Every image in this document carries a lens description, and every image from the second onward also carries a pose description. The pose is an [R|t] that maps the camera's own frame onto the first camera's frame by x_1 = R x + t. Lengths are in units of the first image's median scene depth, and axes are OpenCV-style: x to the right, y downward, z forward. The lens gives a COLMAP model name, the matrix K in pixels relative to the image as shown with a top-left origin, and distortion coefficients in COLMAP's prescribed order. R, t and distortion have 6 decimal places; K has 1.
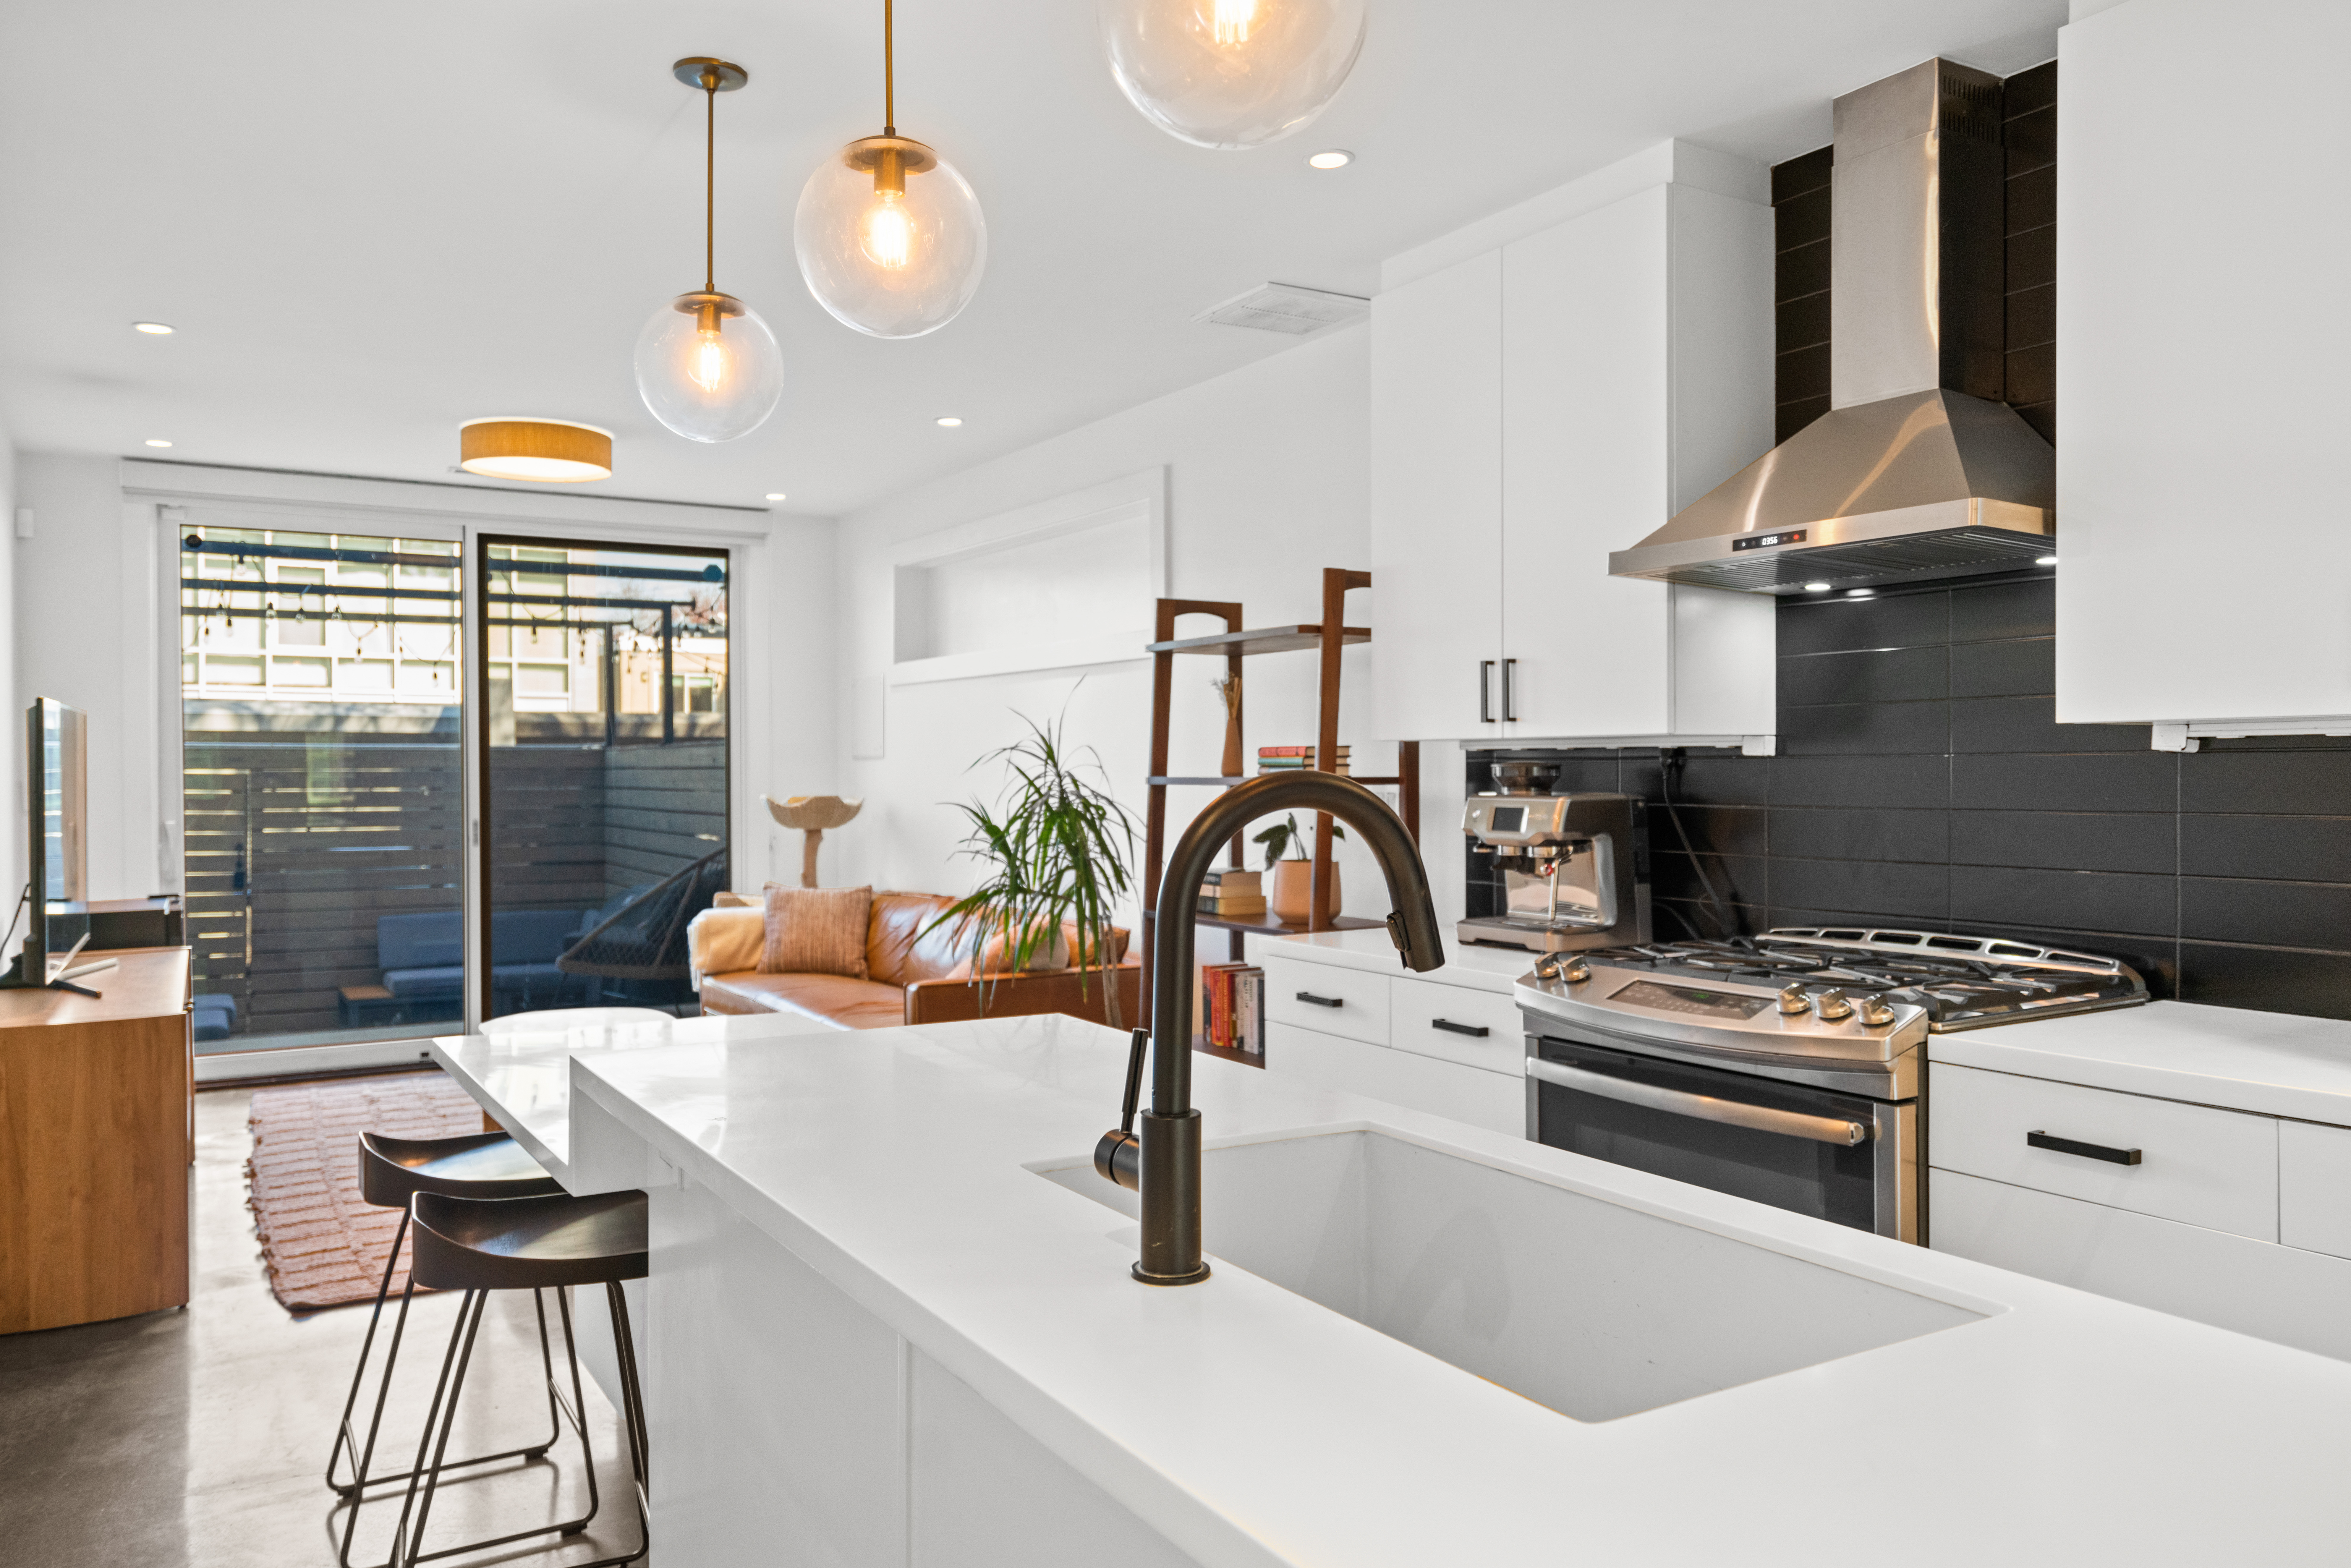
lens RADIAL K [[1661.3, 0, 1175.9], [0, 1661.3, 779.0], [0, 0, 1]] dist [0.009511, 0.001598]
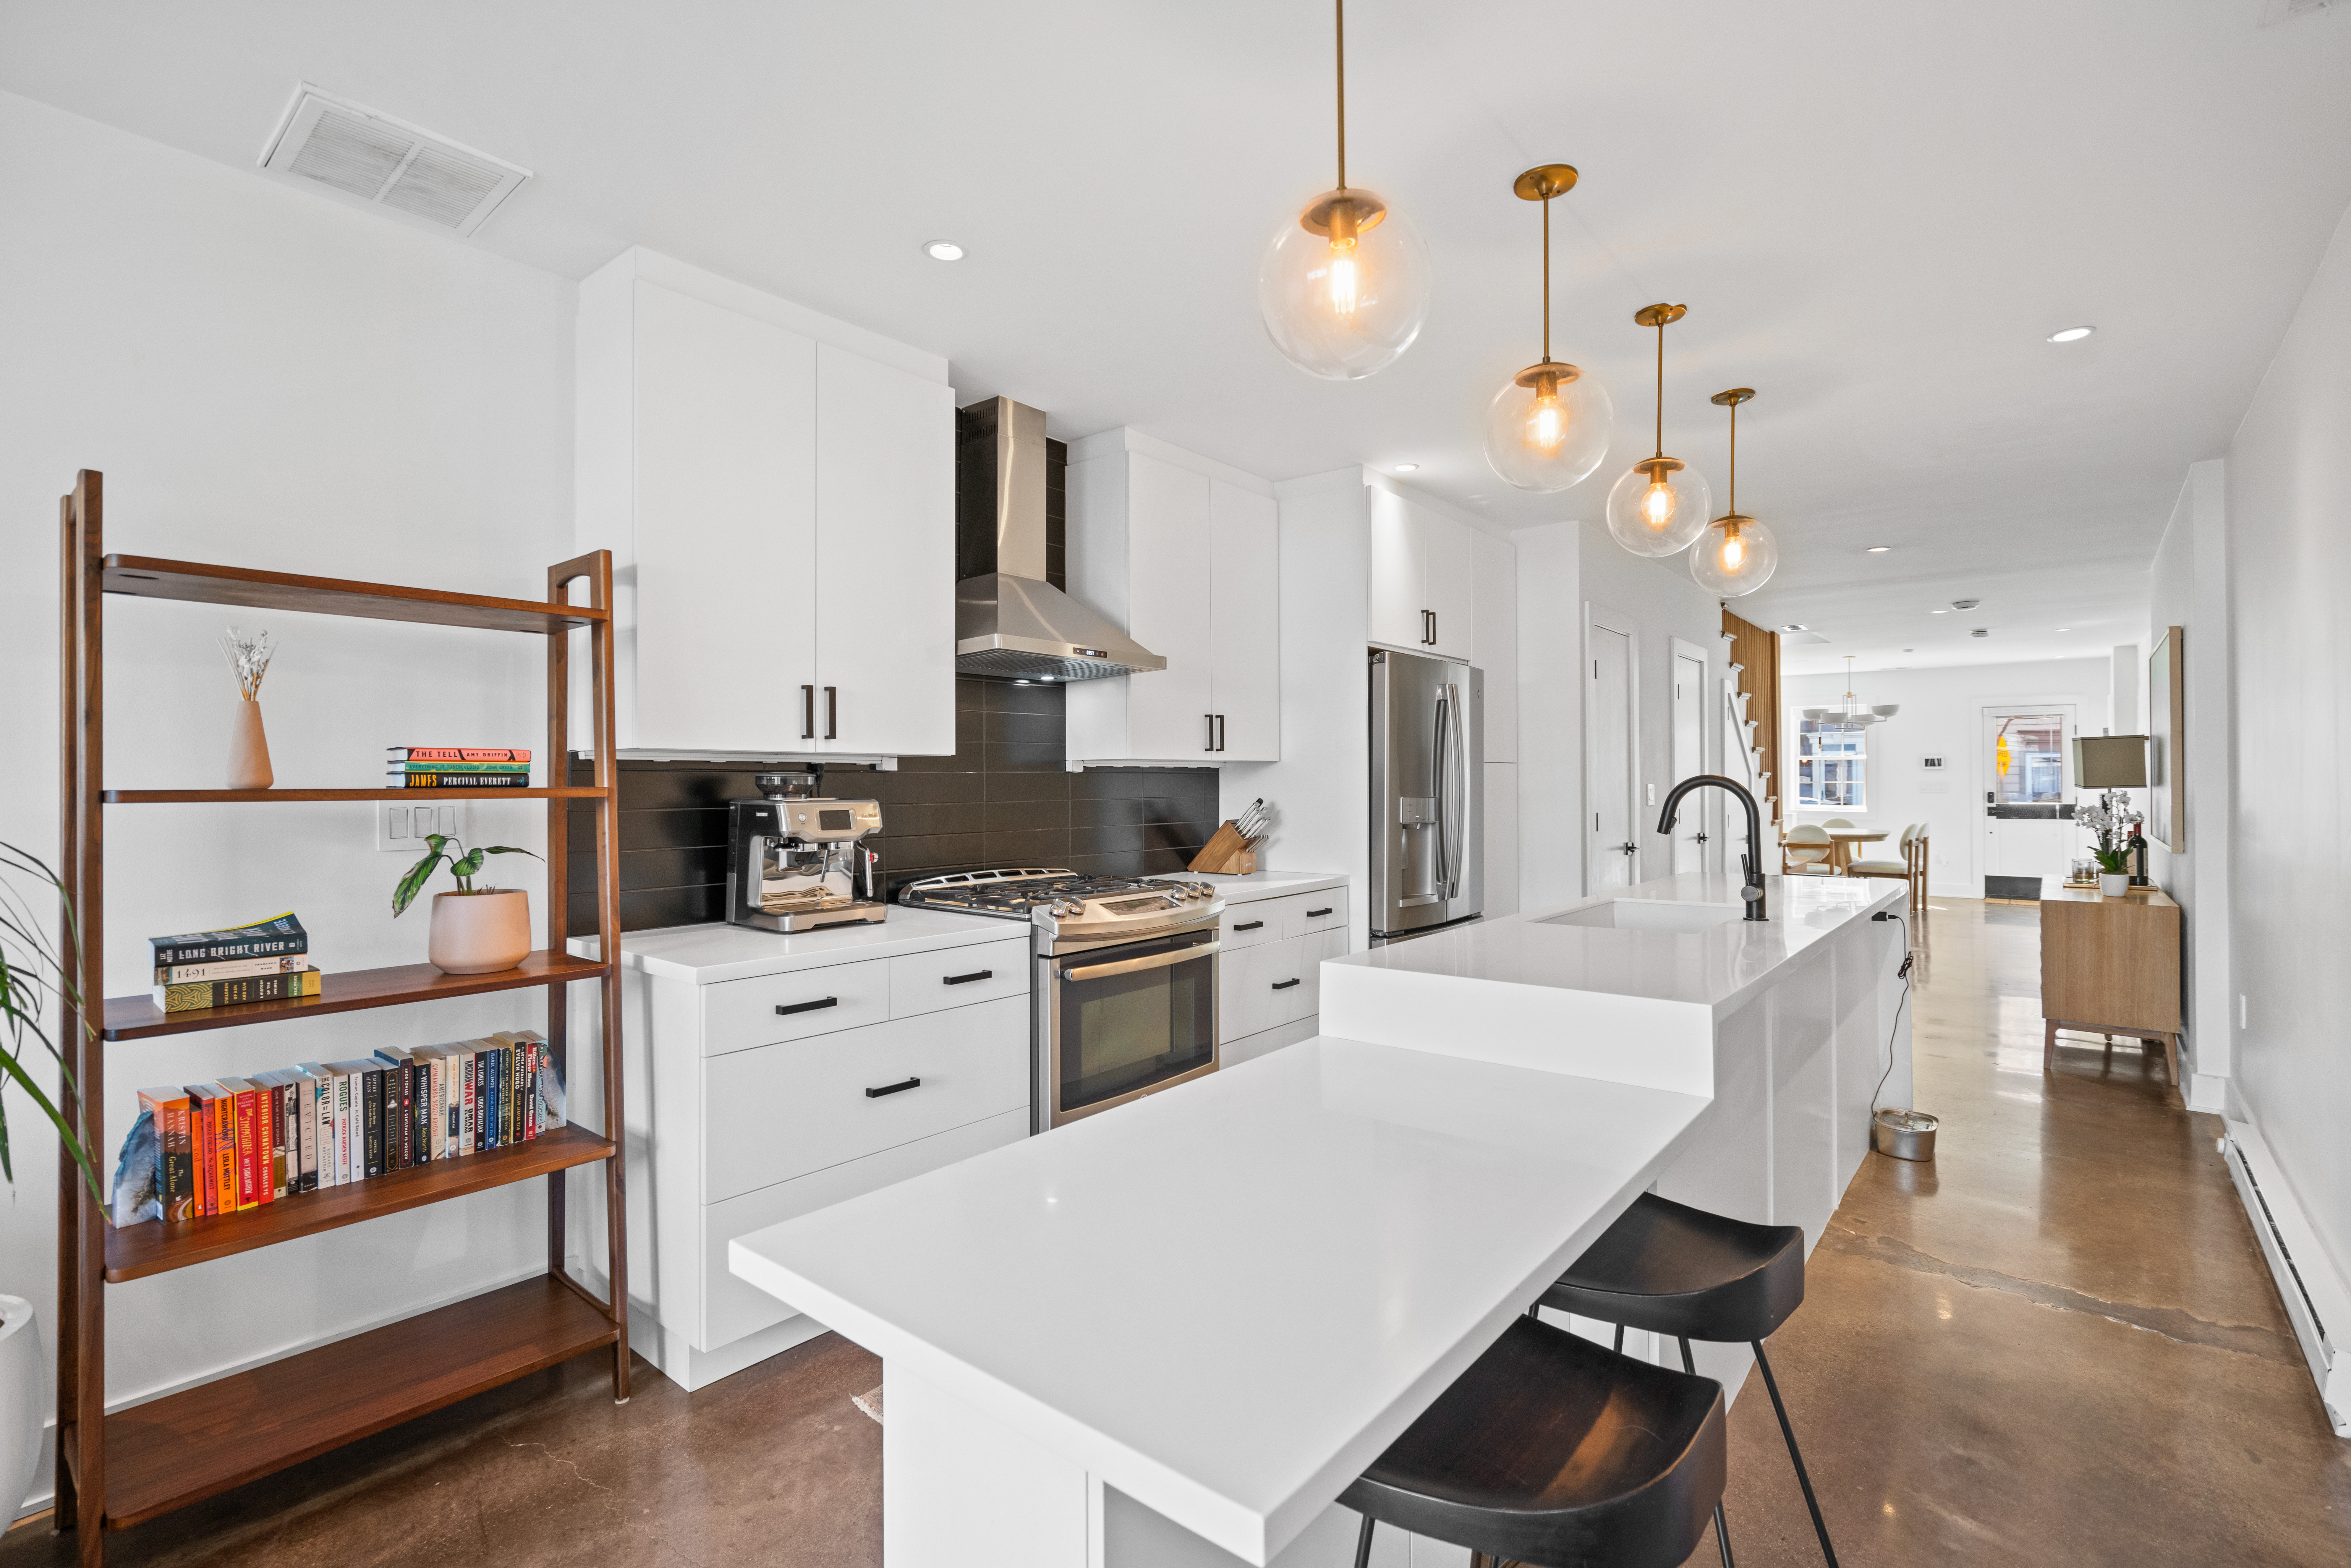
lens RADIAL K [[1081.1, 0, 1166.7], [0, 1081.1, 785.4], [0, 0, 1]] dist [-0.000800, 0.000199]
pose [[-0.313424, 0.000590, 0.949613, -0.501648], [0.009241, 0.999954, 0.002429, -0.000623], [-0.949568, 0.009537, -0.313415, 0.821037]]
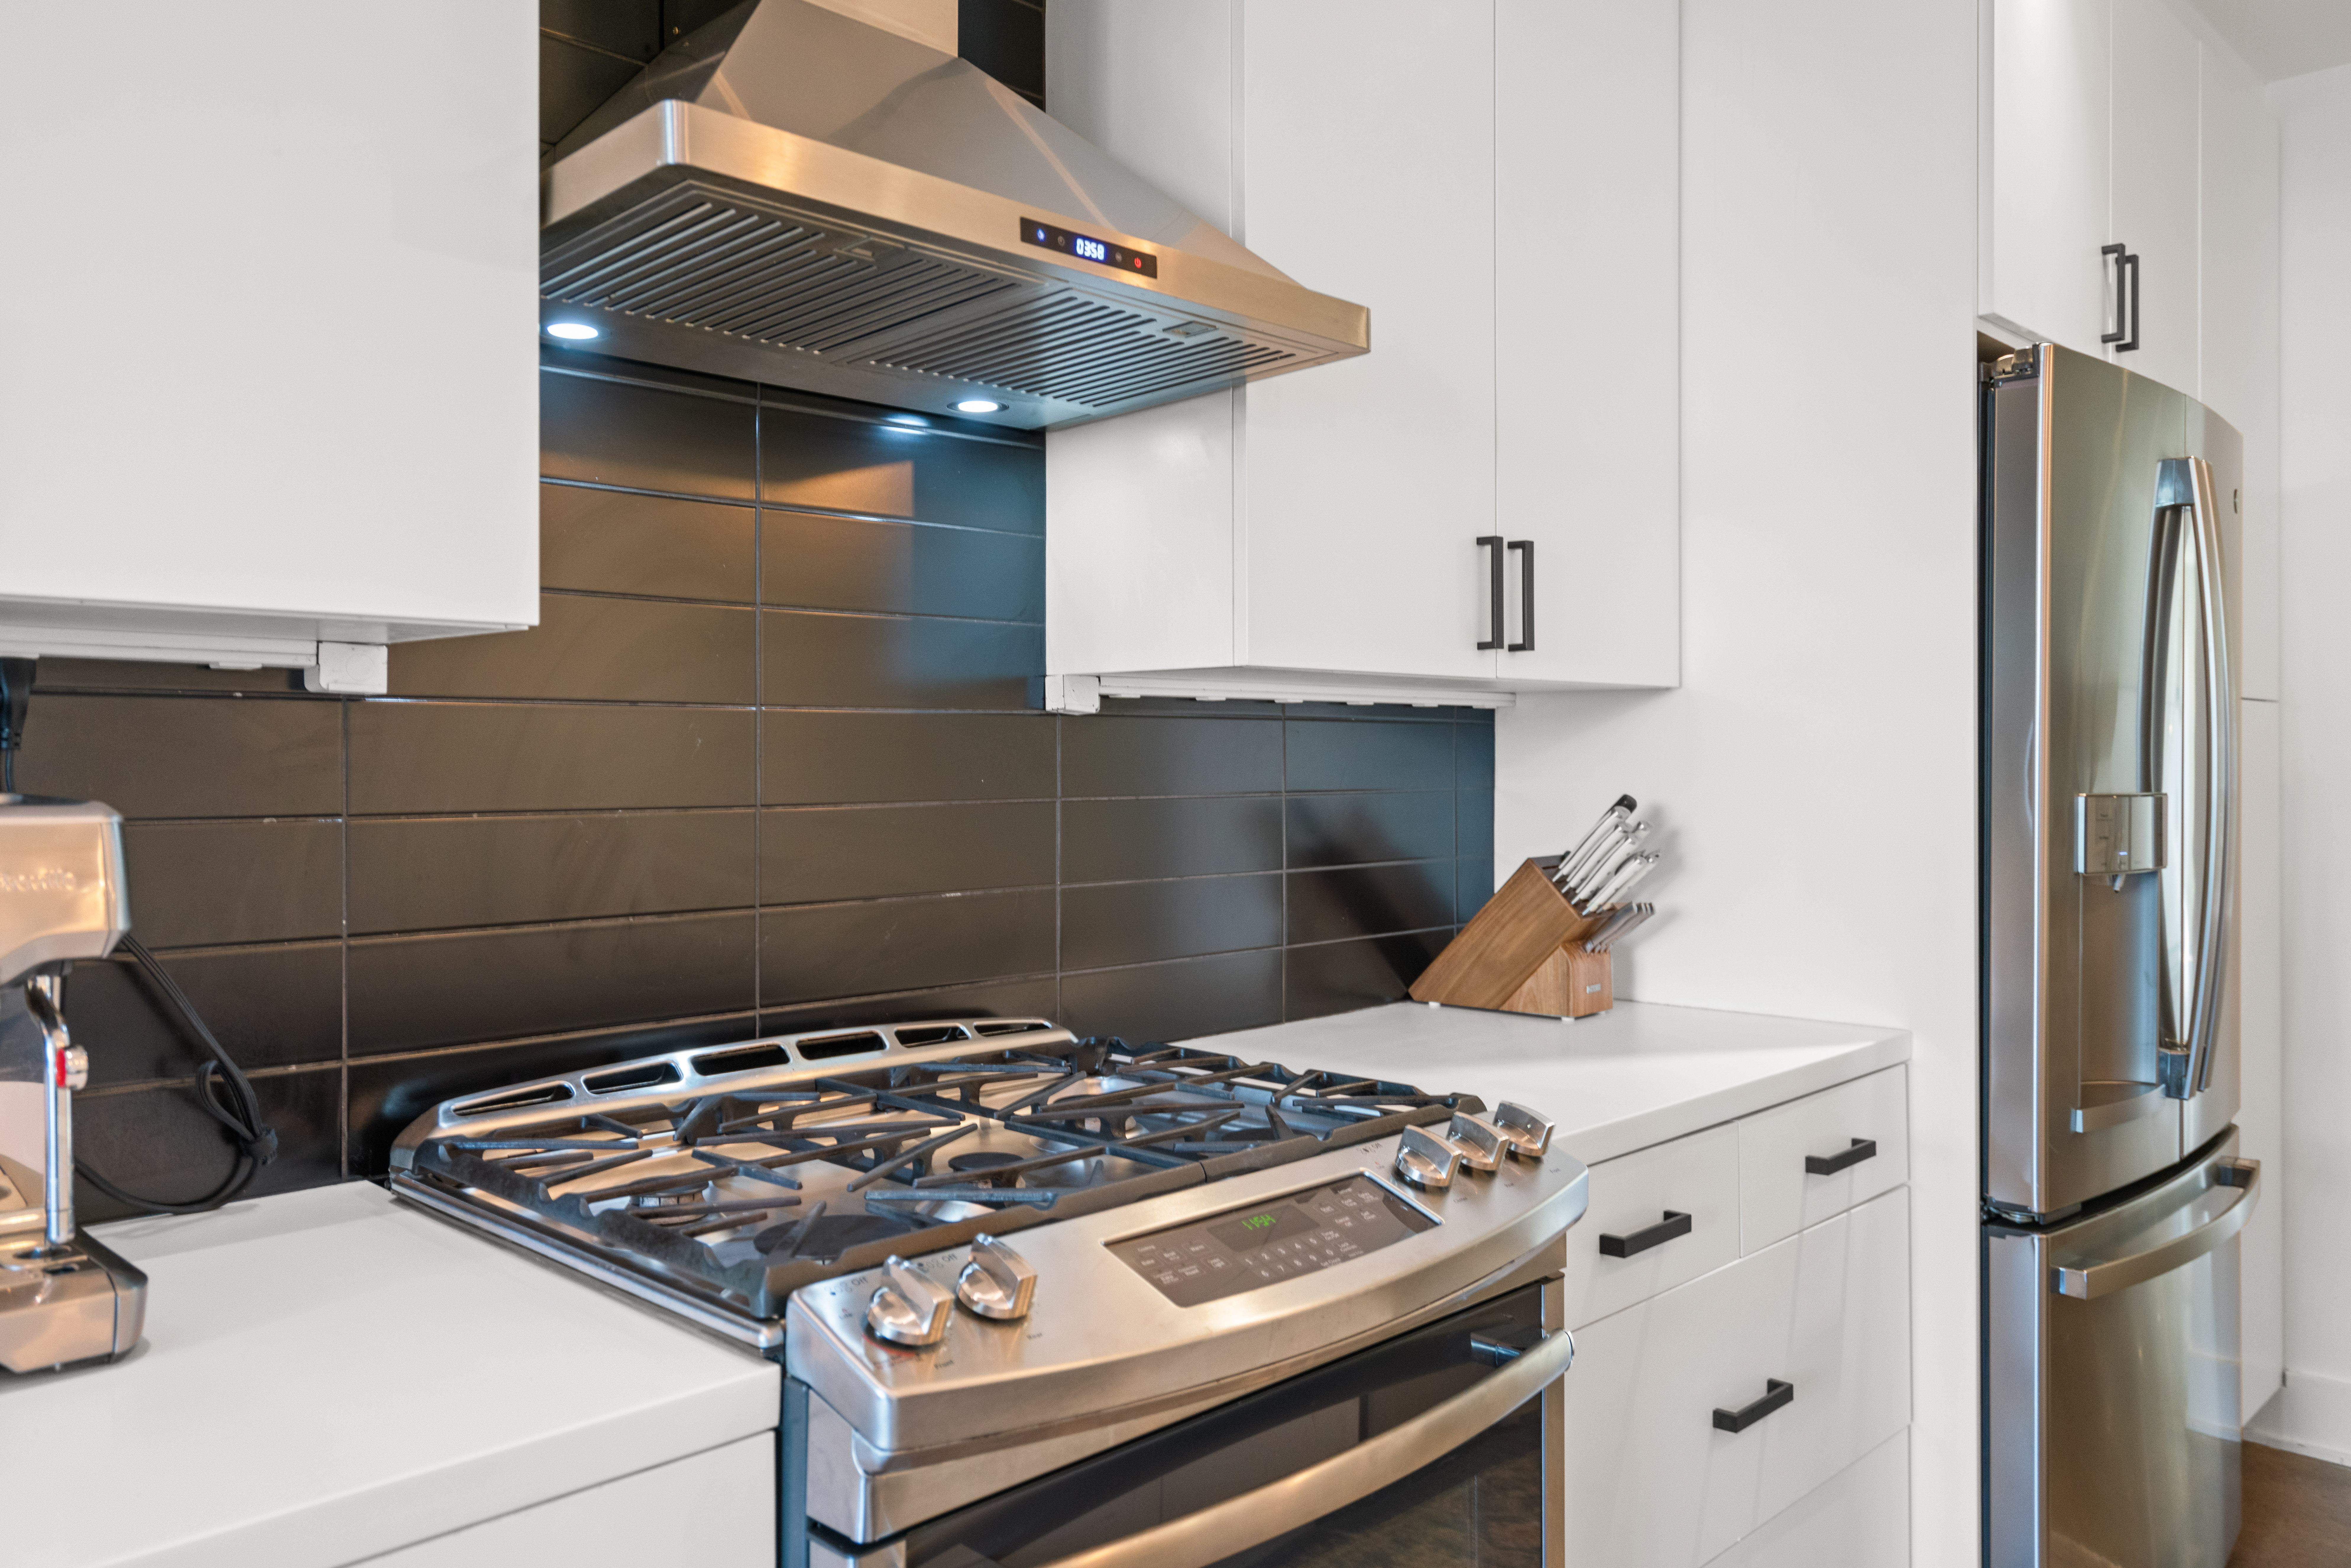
lens RADIAL K [[1733.7, 0, 1160.5], [0, 1733.7, 768.9], [0, 0, 1]] dist [-0.006638, -0.003205]
pose [[-0.227405, -0.003167, 0.973795, -0.083735], [0.006024, 0.999971, 0.004659, 0.002845], [-0.973782, 0.006926, -0.227379, 0.695494]]
